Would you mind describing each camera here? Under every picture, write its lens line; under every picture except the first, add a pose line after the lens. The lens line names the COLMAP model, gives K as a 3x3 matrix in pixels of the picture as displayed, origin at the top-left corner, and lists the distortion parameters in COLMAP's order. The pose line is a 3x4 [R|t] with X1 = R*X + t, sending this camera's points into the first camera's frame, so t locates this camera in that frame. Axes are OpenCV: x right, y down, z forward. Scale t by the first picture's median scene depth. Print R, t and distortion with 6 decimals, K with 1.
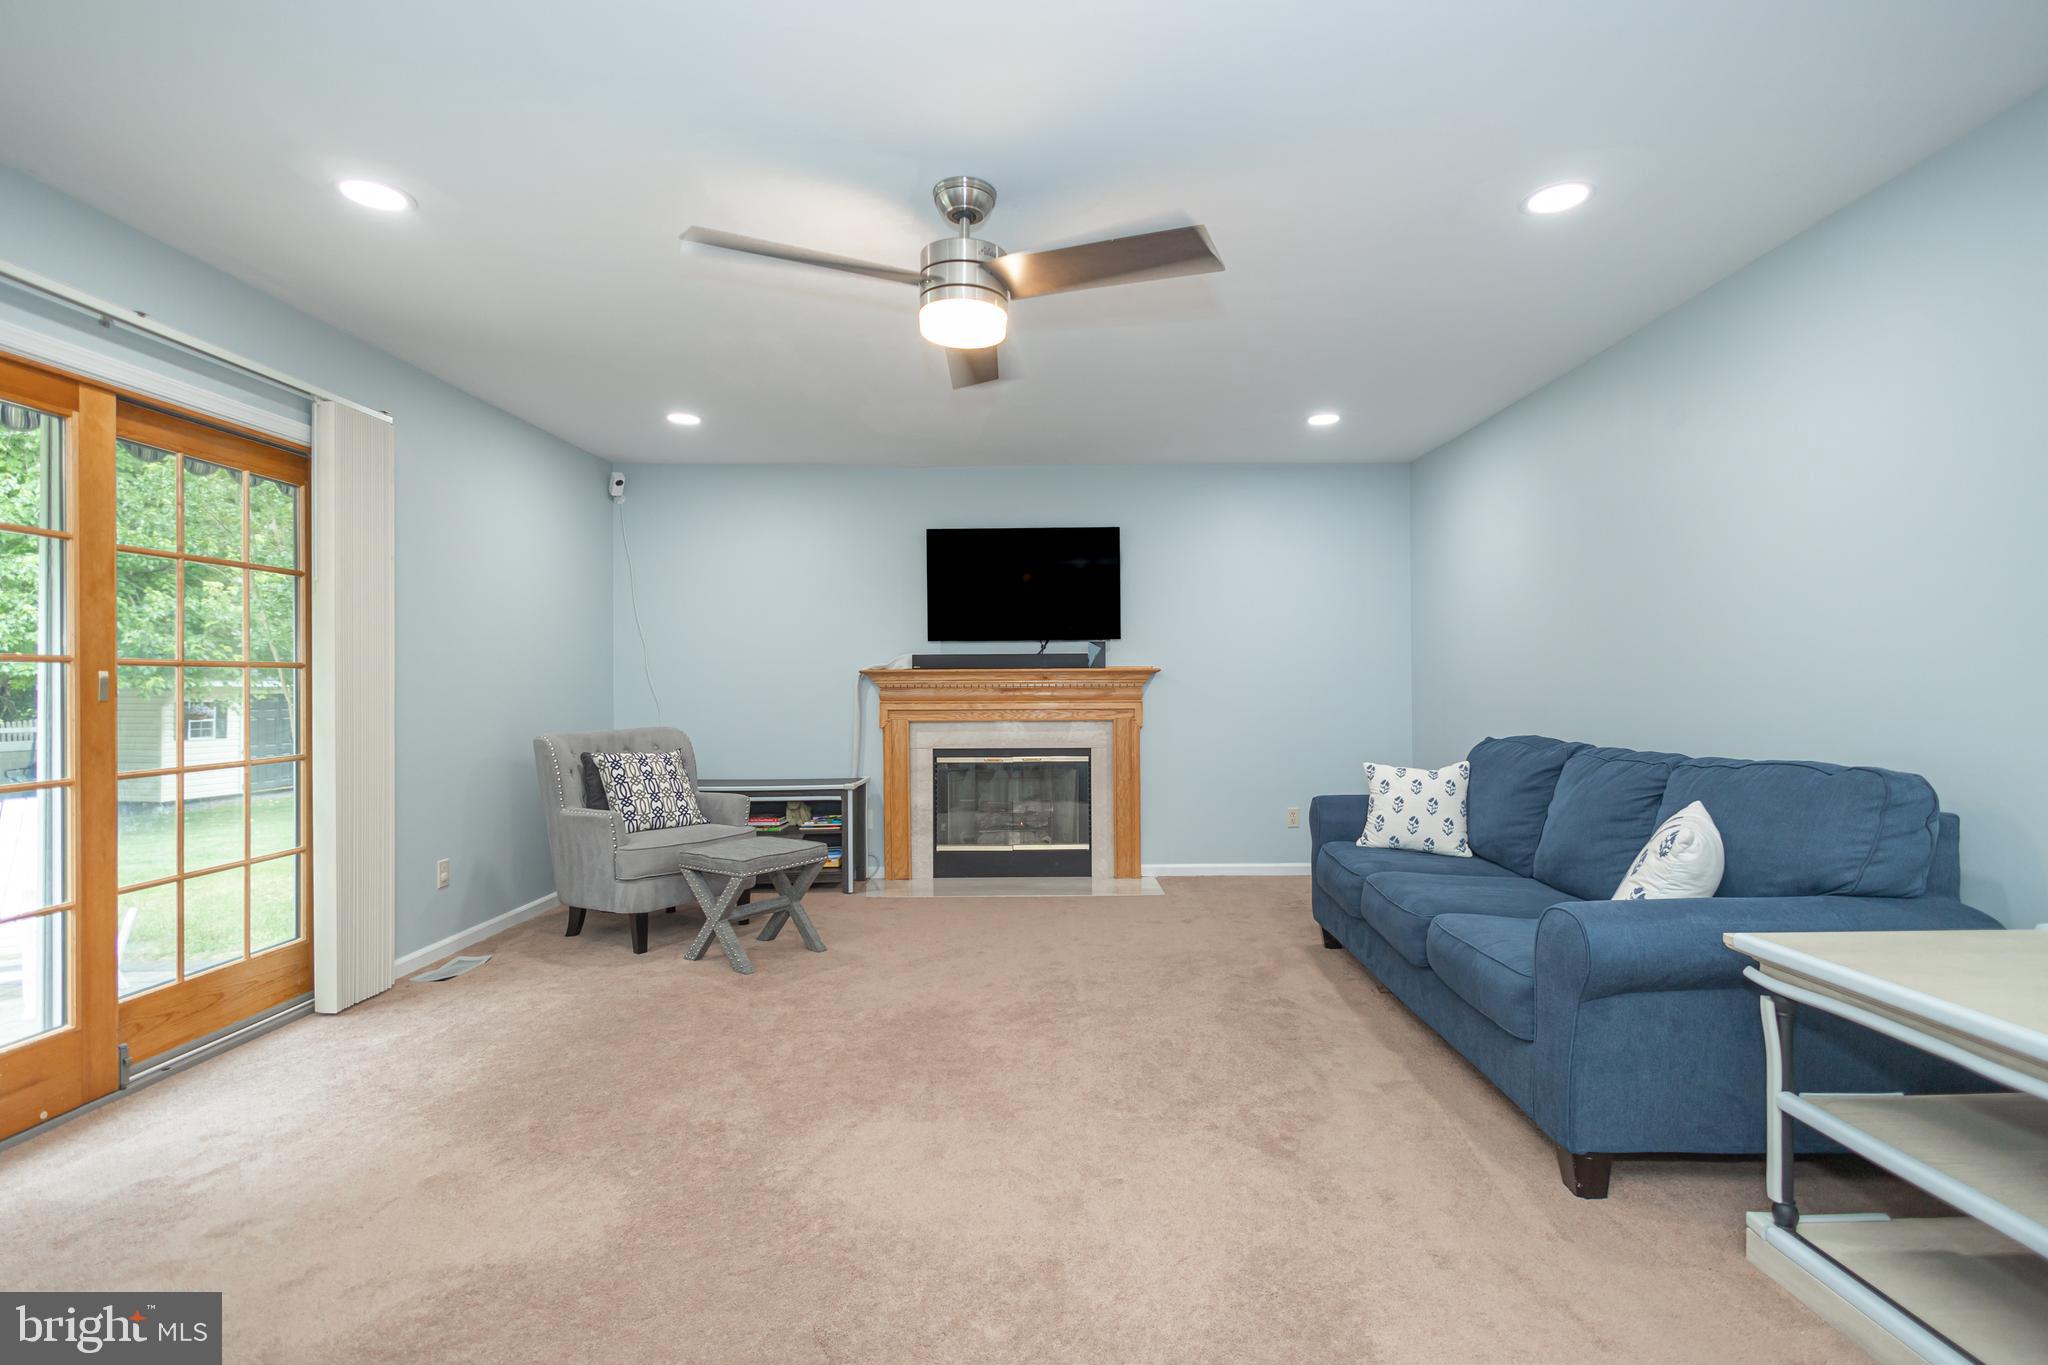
lens RADIAL K [[922.8, 0, 1056.2], [0, 922.8, 677.0], [0, 0, 1]] dist [0.009252, 0.000042]
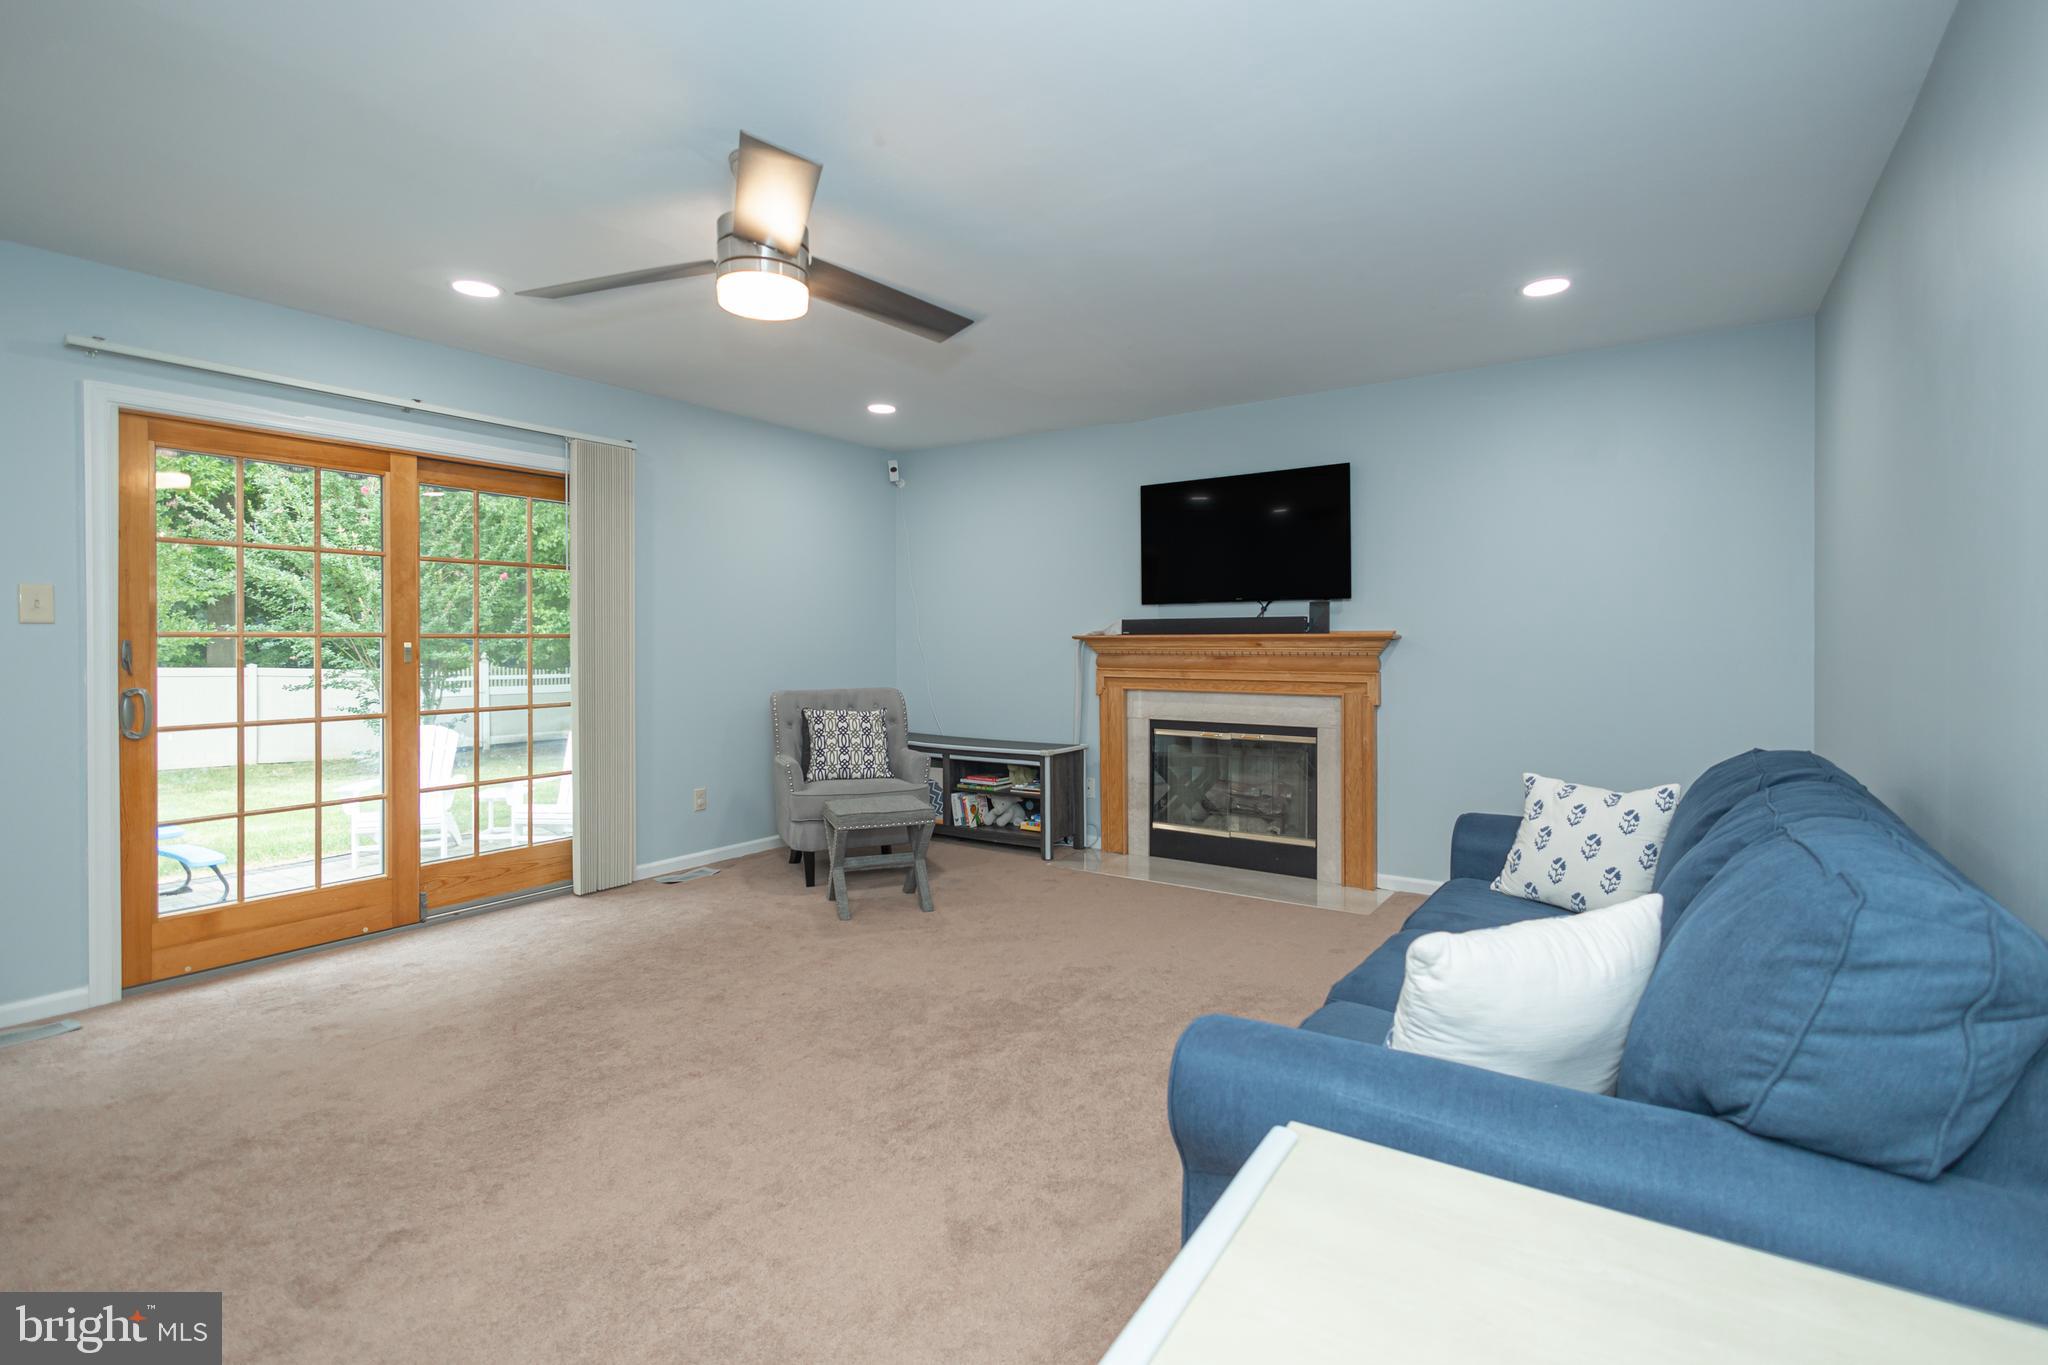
lens RADIAL K [[938.7, 0, 1028.5], [0, 938.7, 644.7], [0, 0, 1]] dist [0.014502, 0.000131]
pose [[0.825050, 0.005672, -0.565032, 0.311035], [0.000795, 0.999937, 0.011199, -0.009002], [0.565060, -0.009689, 0.824993, 0.145083]]
